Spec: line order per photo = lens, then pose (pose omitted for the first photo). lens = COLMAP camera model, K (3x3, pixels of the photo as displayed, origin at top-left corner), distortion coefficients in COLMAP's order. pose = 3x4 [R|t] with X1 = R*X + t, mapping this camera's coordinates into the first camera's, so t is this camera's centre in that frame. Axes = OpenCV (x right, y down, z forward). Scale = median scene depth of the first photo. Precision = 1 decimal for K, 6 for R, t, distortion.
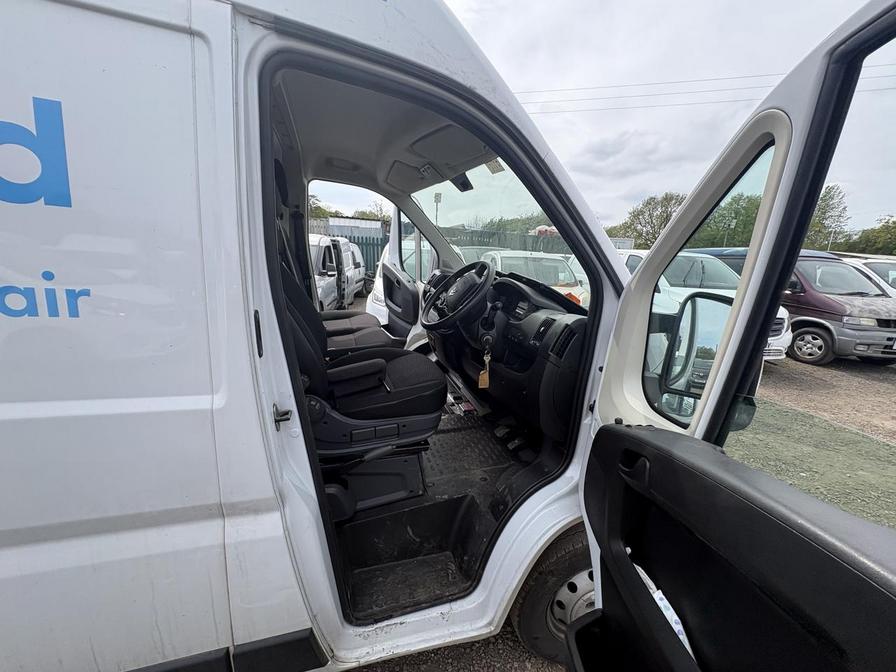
lens RADIAL K [[355.5, 0, 446.1], [0, 355.5, 328.0], [0, 0, 1]] dist [-0.000257, 0.001464]
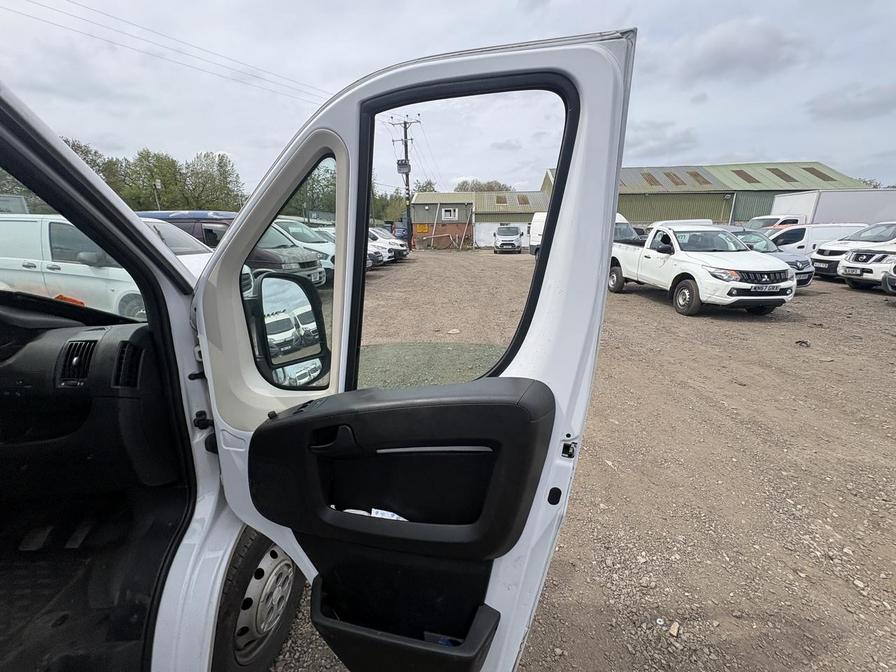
lens RADIAL K [[355.5, 0, 451.5], [0, 355.5, 333.6], [0, 0, 1]] dist [-0.000257, 0.001464]
pose [[0.245489, -0.321748, 0.914447, -0.131561], [0.213239, 0.938131, 0.272836, -0.065826], [-0.945656, 0.128017, 0.298910, 0.108856]]
